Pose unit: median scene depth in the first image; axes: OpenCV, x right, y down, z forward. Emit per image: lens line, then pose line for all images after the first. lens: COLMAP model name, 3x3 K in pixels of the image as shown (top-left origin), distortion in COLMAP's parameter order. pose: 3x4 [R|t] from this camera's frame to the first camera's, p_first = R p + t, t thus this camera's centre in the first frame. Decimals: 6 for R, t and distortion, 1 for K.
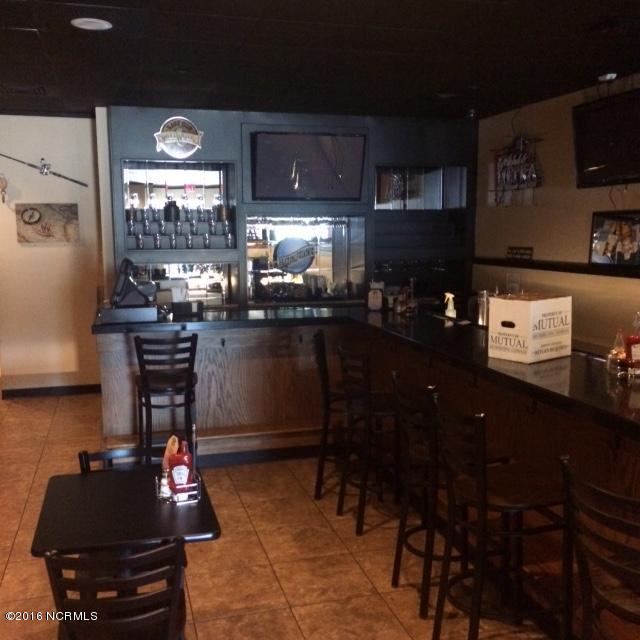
lens RADIAL K [[723.5, 0, 327.1], [0, 723.5, 321.0], [0, 0, 1]] dist [0.049960, -0.030380]
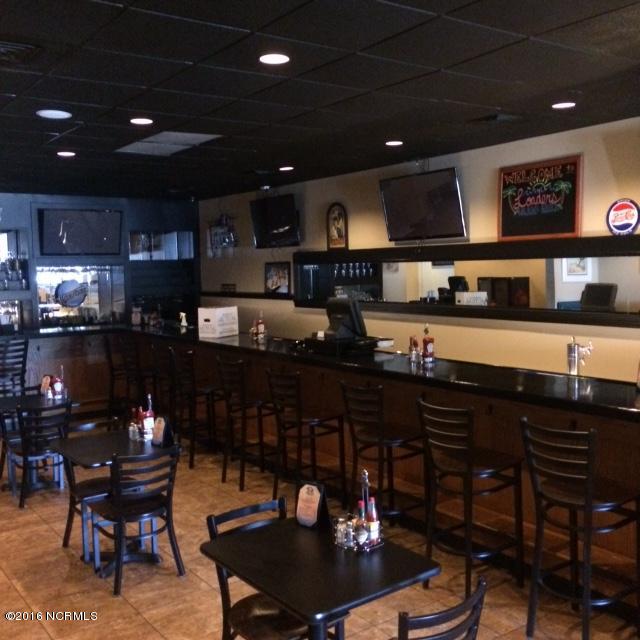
lens RADIAL K [[723.5, 0, 327.1], [0, 723.5, 321.0], [0, 0, 1]] dist [0.049960, -0.030380]
pose [[0.940743, -0.042574, 0.336437, -0.060199], [0.061009, 0.997149, -0.044410, 0.057444], [-0.333587, 0.062304, 0.940658, -0.512045]]
